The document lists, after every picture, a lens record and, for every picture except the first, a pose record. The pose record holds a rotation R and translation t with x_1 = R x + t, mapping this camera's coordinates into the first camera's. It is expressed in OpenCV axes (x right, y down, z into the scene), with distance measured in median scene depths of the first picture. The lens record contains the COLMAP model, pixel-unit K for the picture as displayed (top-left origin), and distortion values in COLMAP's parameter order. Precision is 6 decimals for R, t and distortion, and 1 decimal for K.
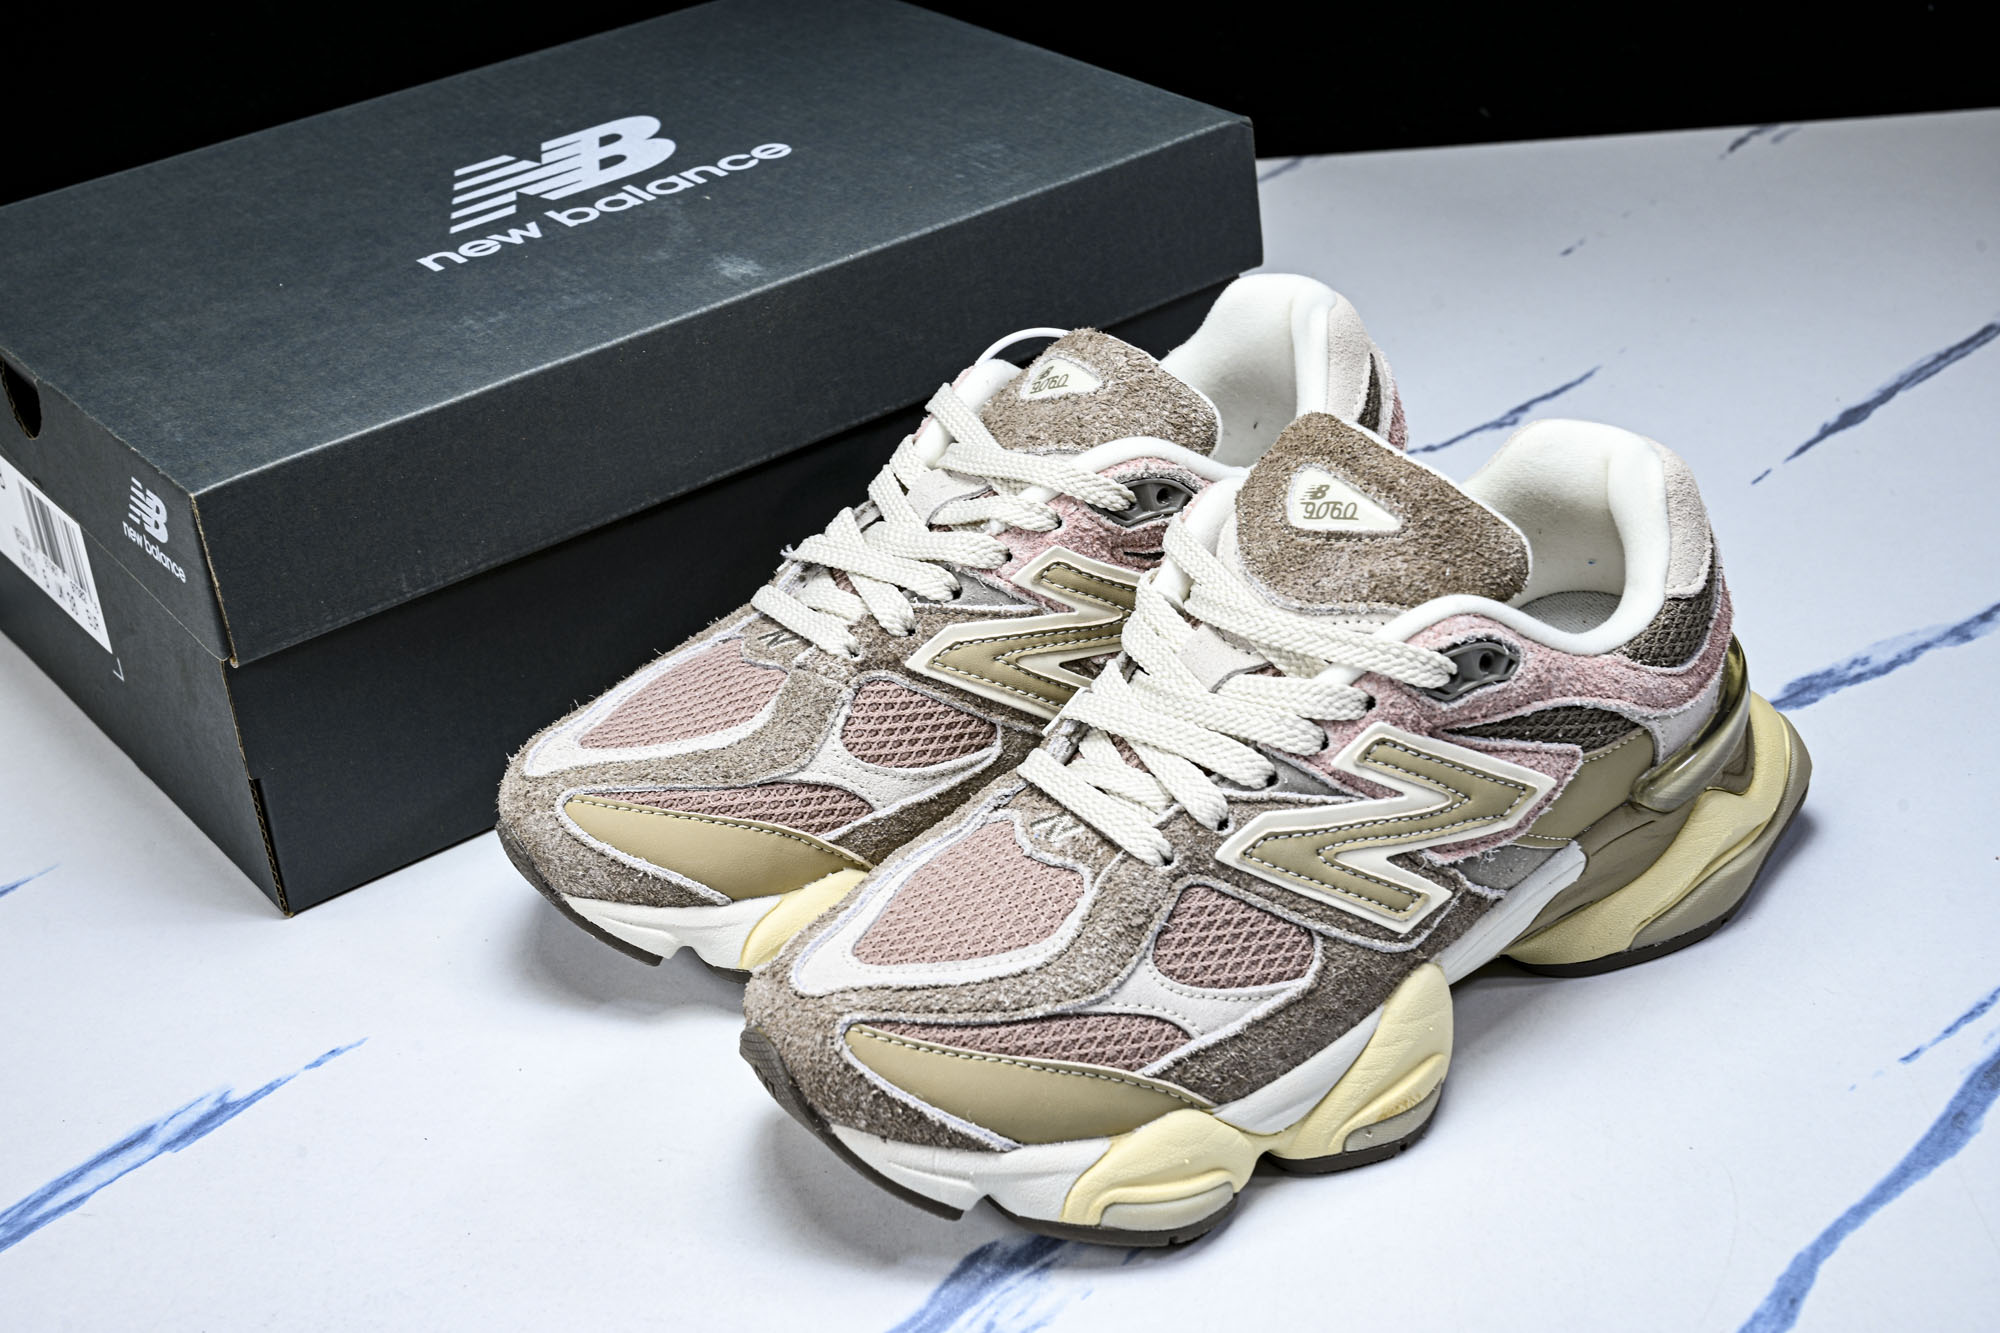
lens RADIAL K [[2933.7, 0, 1054.0], [0, 2933.7, 737.1], [0, 0, 1]] dist [0.142179, 0.000000]
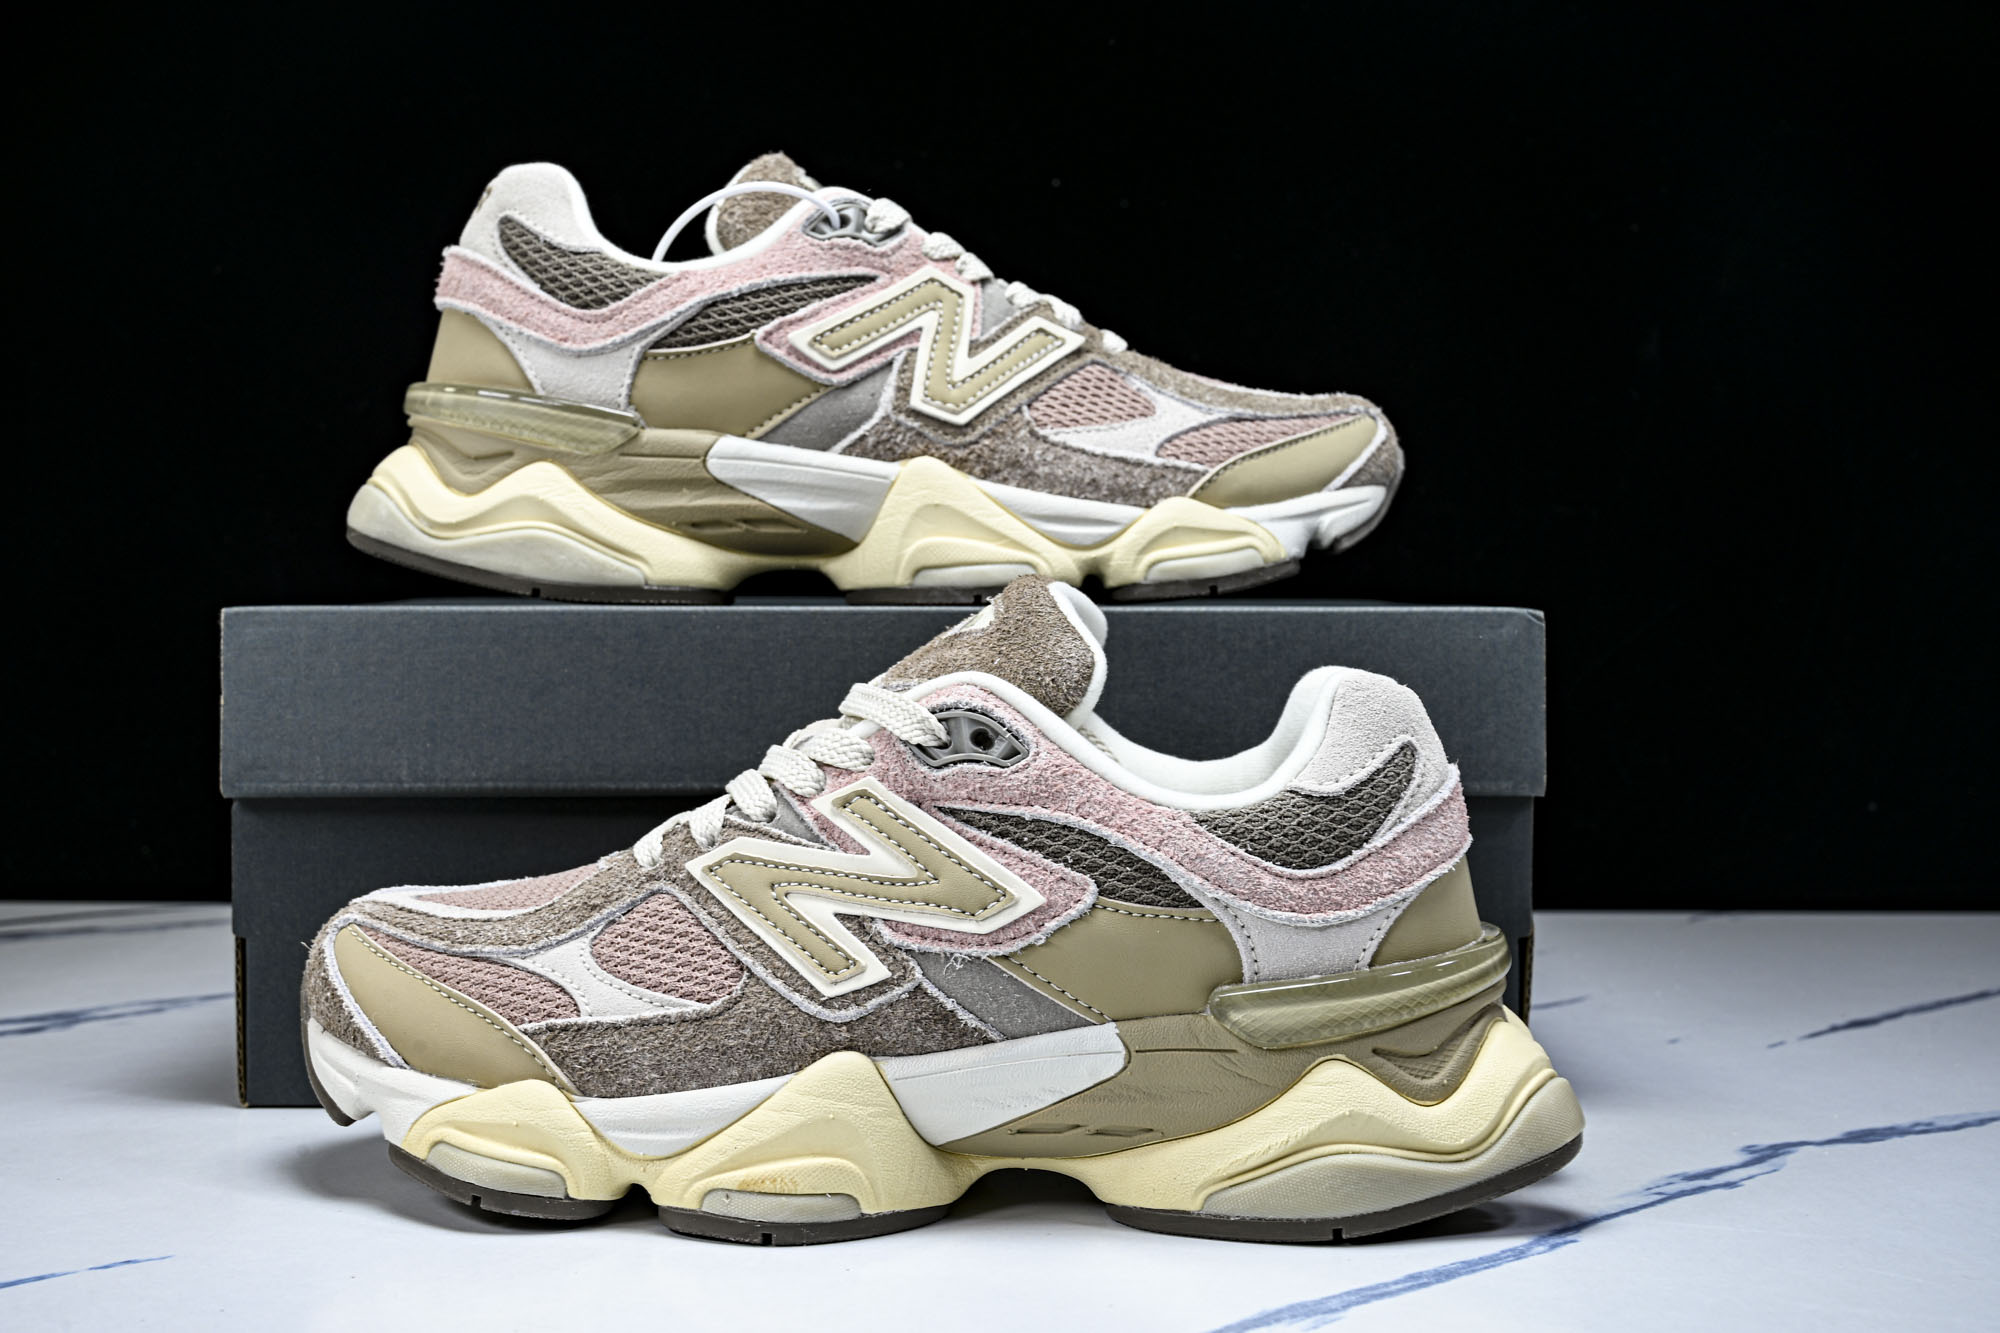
lens RADIAL K [[2643.2, 0, 961.1], [0, 2643.2, 588.2], [0, 0, 1]] dist [-0.035064, 0.000000]
pose [[0.742125, 0.055045, -0.667998, 0.719968], [-0.396766, 0.839324, -0.371633, 0.258292], [0.540210, 0.540837, 0.644723, 0.416176]]
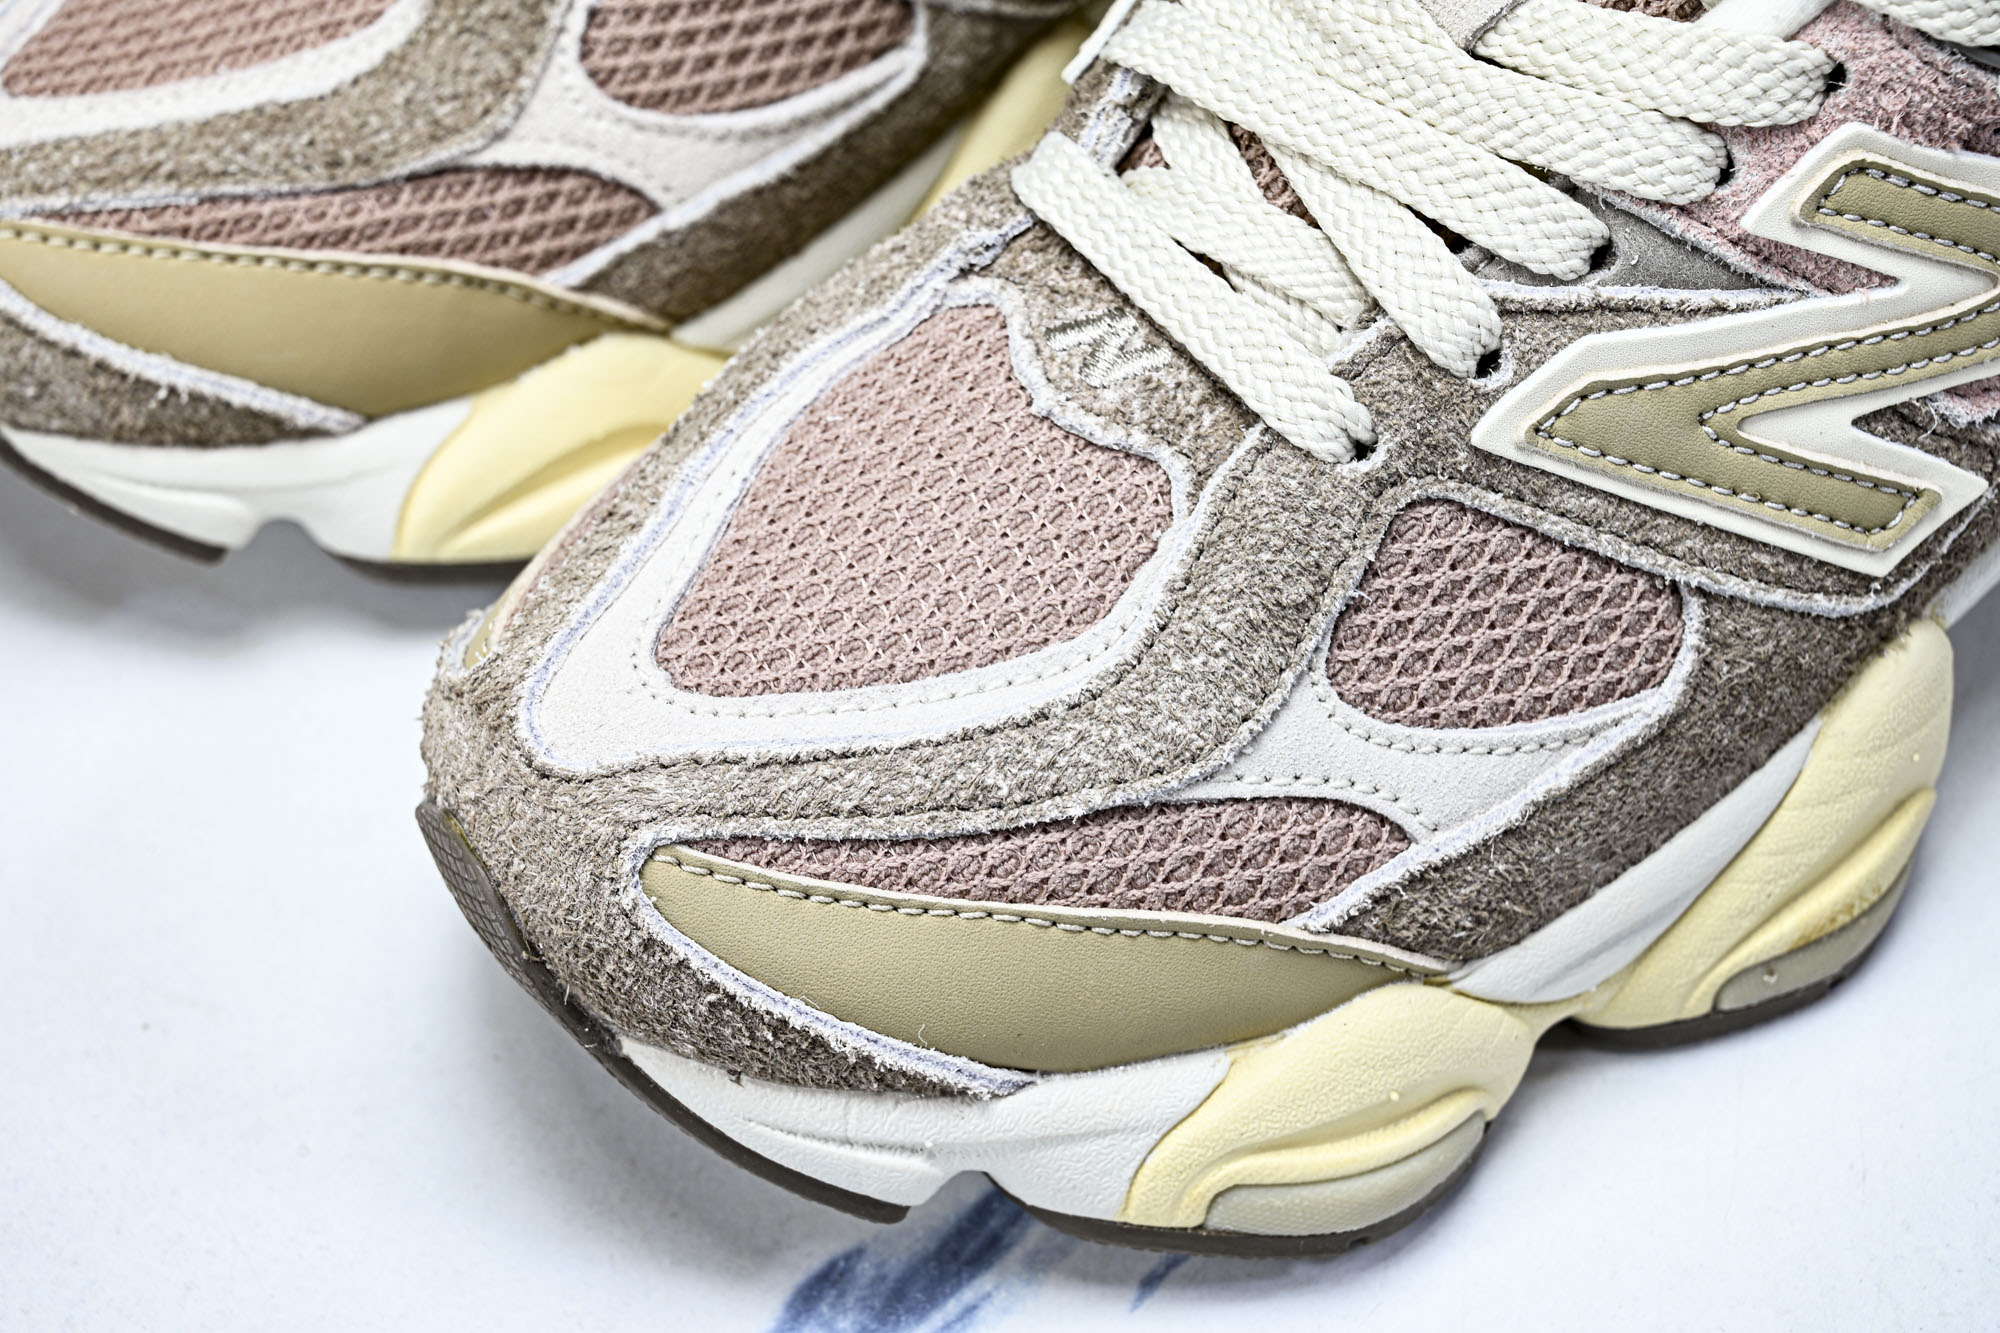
lens RADIAL K [[4549.7, 0, 996.7], [0, 4549.7, 673.1], [0, 0, 1]] dist [0.045533, 0.000000]
pose [[0.999950, -0.008112, 0.005912, -0.020561], [0.006157, 0.960836, 0.277048, -0.115040], [-0.007928, -0.276998, 0.960838, 0.333353]]
